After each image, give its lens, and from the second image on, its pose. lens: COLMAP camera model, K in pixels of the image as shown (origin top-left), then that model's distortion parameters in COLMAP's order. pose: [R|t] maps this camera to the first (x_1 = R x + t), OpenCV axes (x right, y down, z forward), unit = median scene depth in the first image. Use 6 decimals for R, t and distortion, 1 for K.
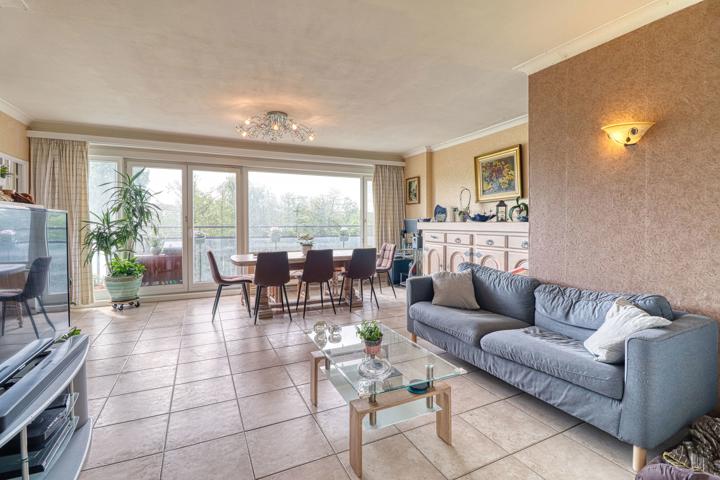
lens RADIAL K [[334.9, 0, 362.1], [0, 334.9, 226.8], [0, 0, 1]] dist [-0.015229, -0.001245]
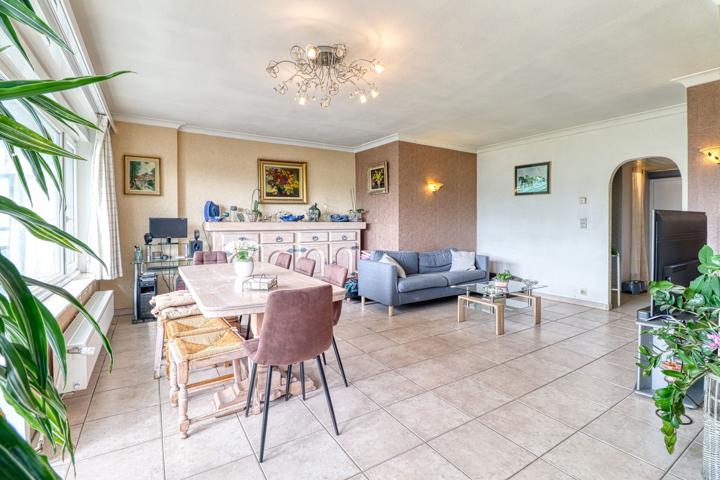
lens RADIAL K [[334.9, 0, 362.1], [0, 334.9, 226.8], [0, 0, 1]] dist [-0.015229, -0.001245]
pose [[-0.116065, -0.007052, 0.993217, -0.794796], [0.014588, 0.999855, 0.008804, -0.004627], [-0.993134, 0.015511, -0.115945, 0.884867]]
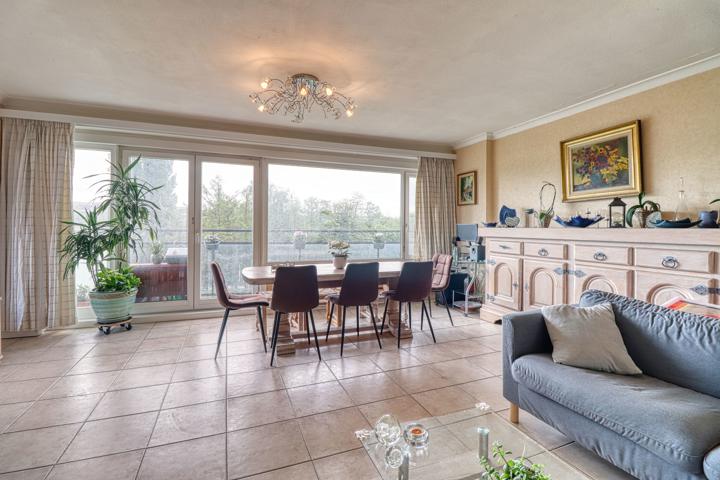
lens RADIAL K [[334.9, 0, 362.1], [0, 334.9, 226.8], [0, 0, 1]] dist [-0.015229, -0.001245]
pose [[0.997758, 0.009338, -0.066271, -0.066622], [-0.010299, 0.999847, -0.014165, -0.001345], [0.066129, 0.014816, 0.997701, 0.242128]]
